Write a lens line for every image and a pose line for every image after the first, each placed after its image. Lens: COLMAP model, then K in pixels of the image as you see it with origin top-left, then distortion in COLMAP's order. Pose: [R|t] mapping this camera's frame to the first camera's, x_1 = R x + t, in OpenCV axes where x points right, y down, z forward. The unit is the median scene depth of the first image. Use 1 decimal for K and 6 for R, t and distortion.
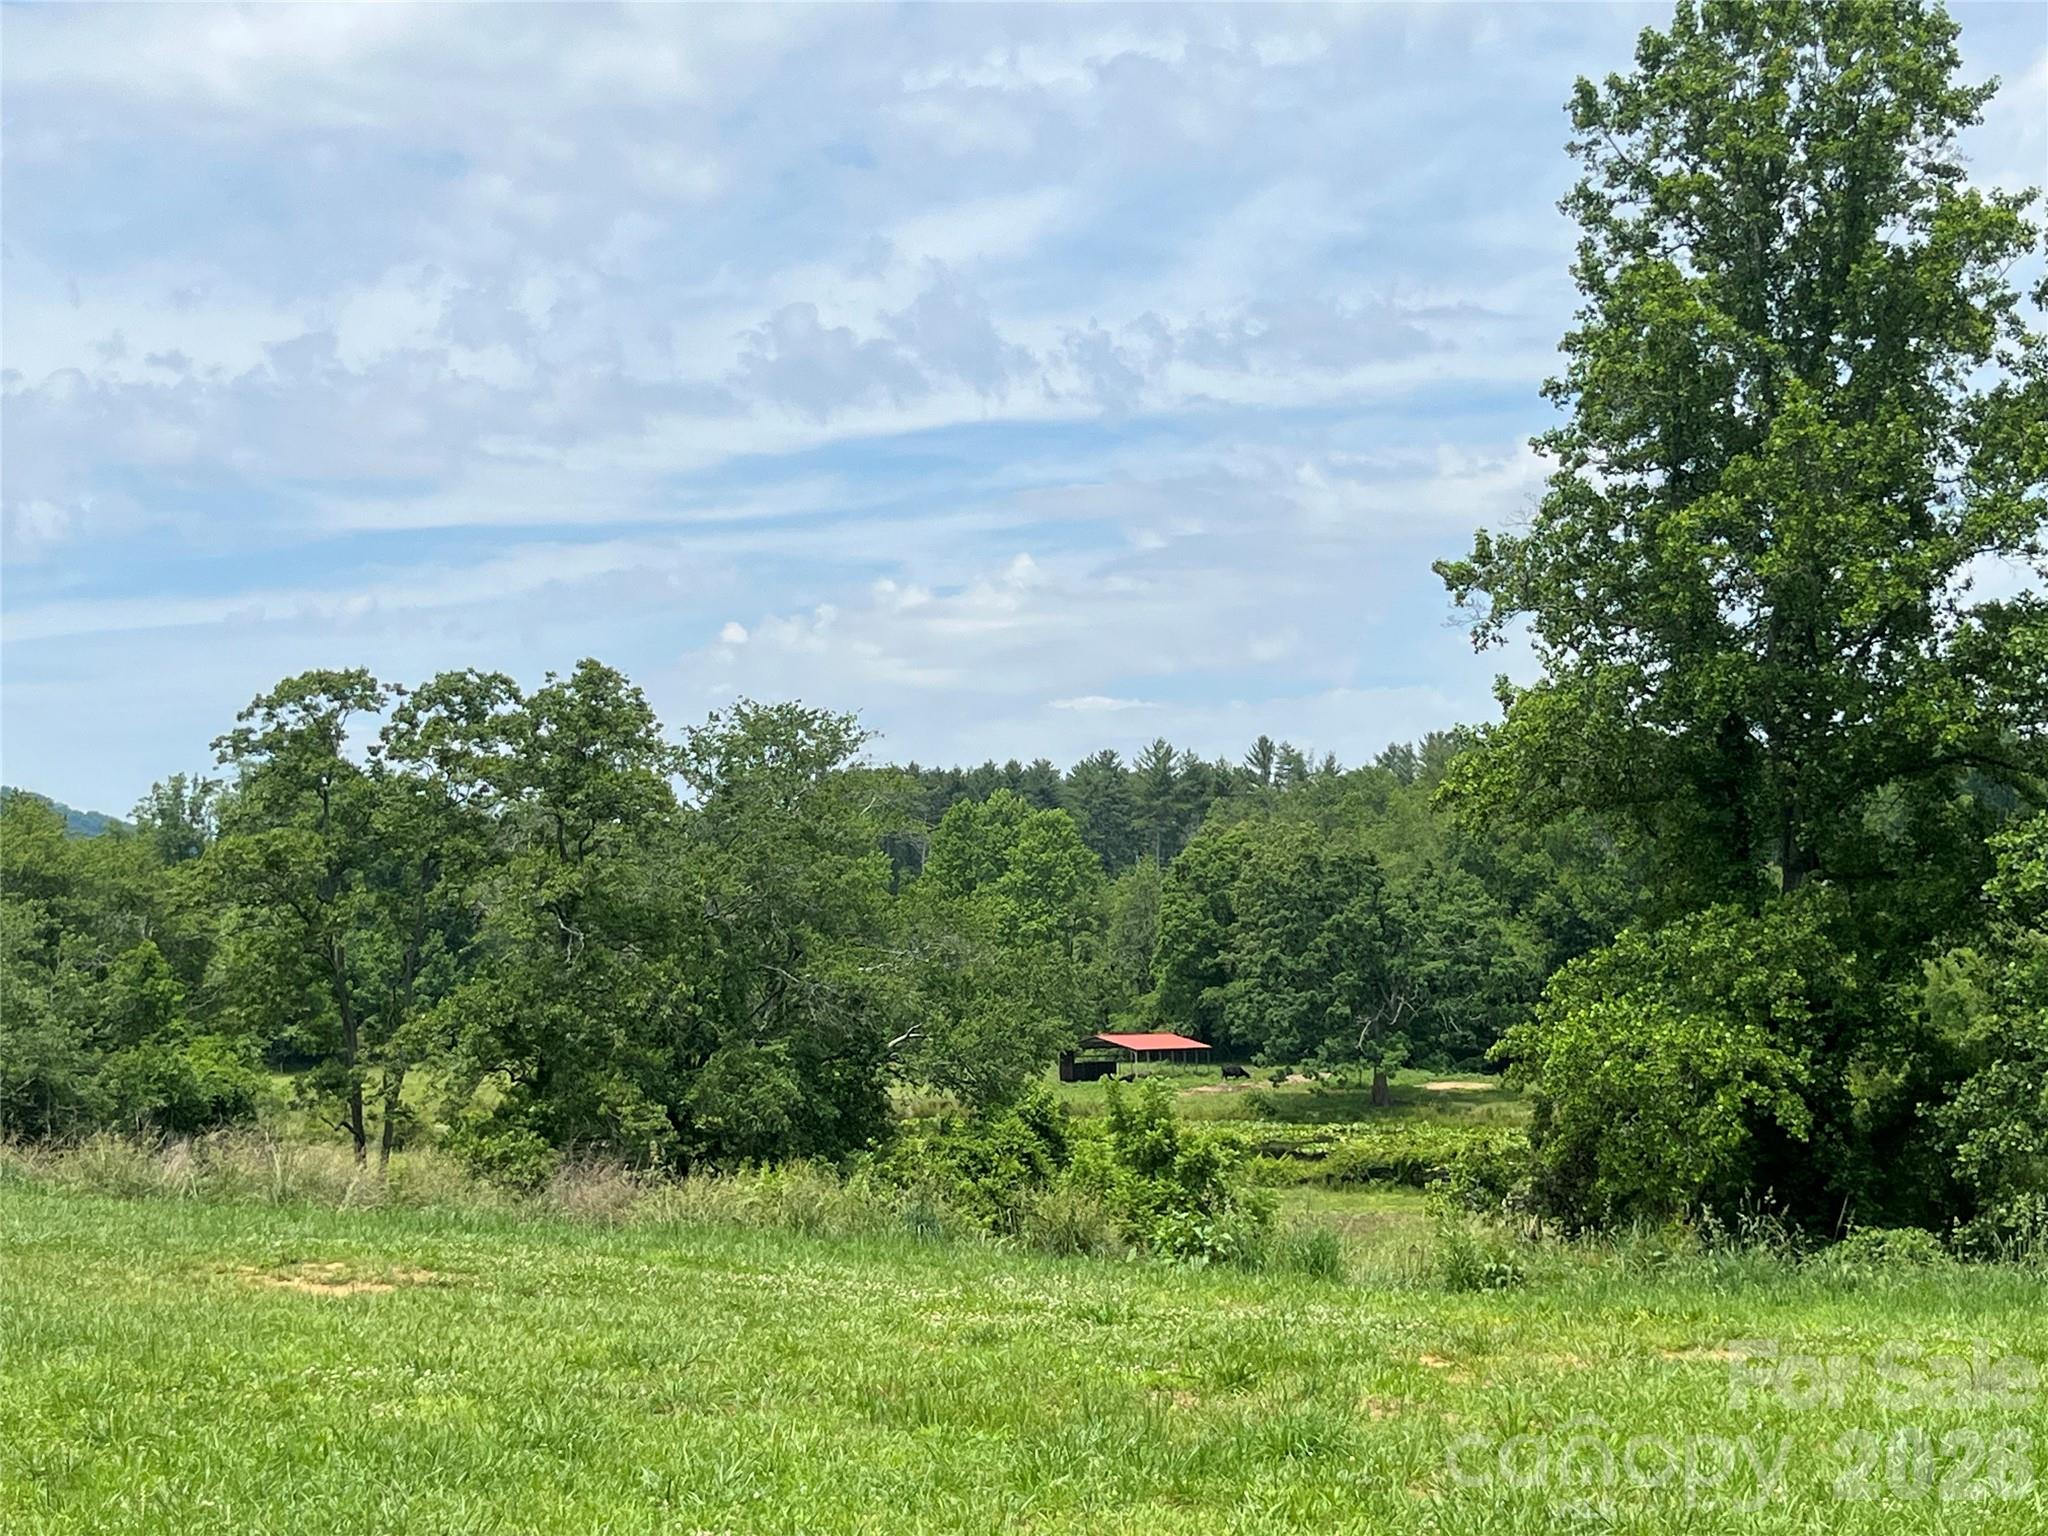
lens RADIAL K [[3051.8, 0, 1024.0], [0, 3051.8, 768.0], [0, 0, 1]] dist [0.111899, -0.005378]
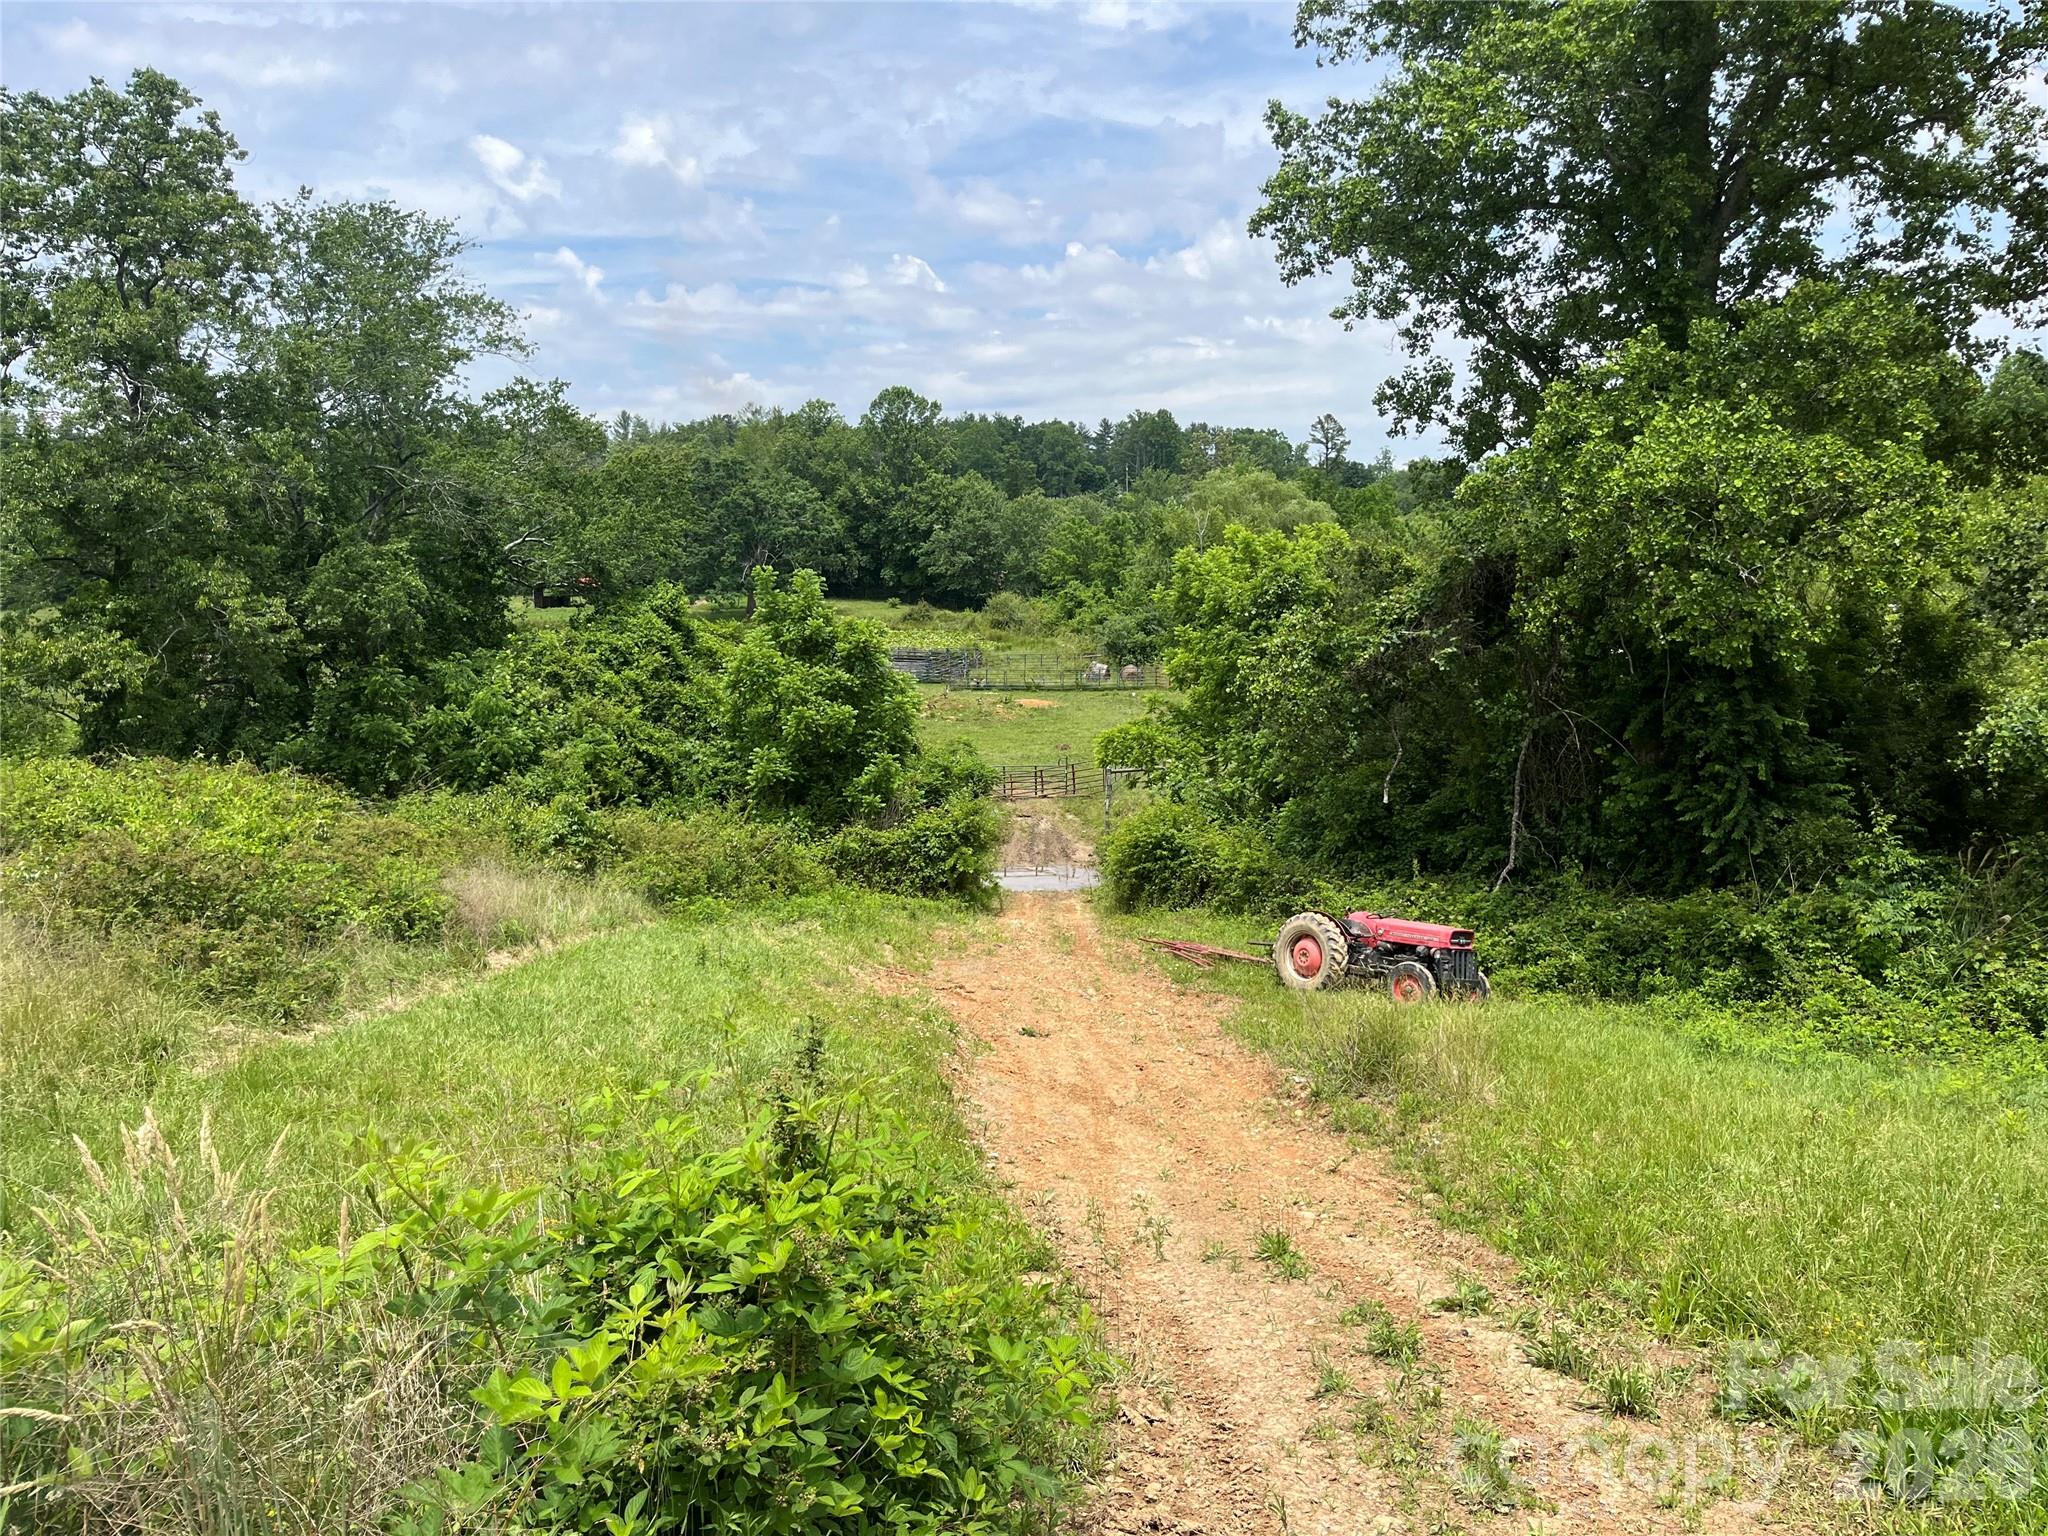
lens RADIAL K [[1563.8, 0, 1016.7], [0, 1563.8, 743.3], [0, 0, 1]] dist [0.090528, -0.187070]
pose [[0.944560, -0.049681, 0.324557, -0.061299], [-0.011024, 0.983130, 0.182573, 0.059539], [-0.328152, -0.176029, 0.928079, 0.456886]]
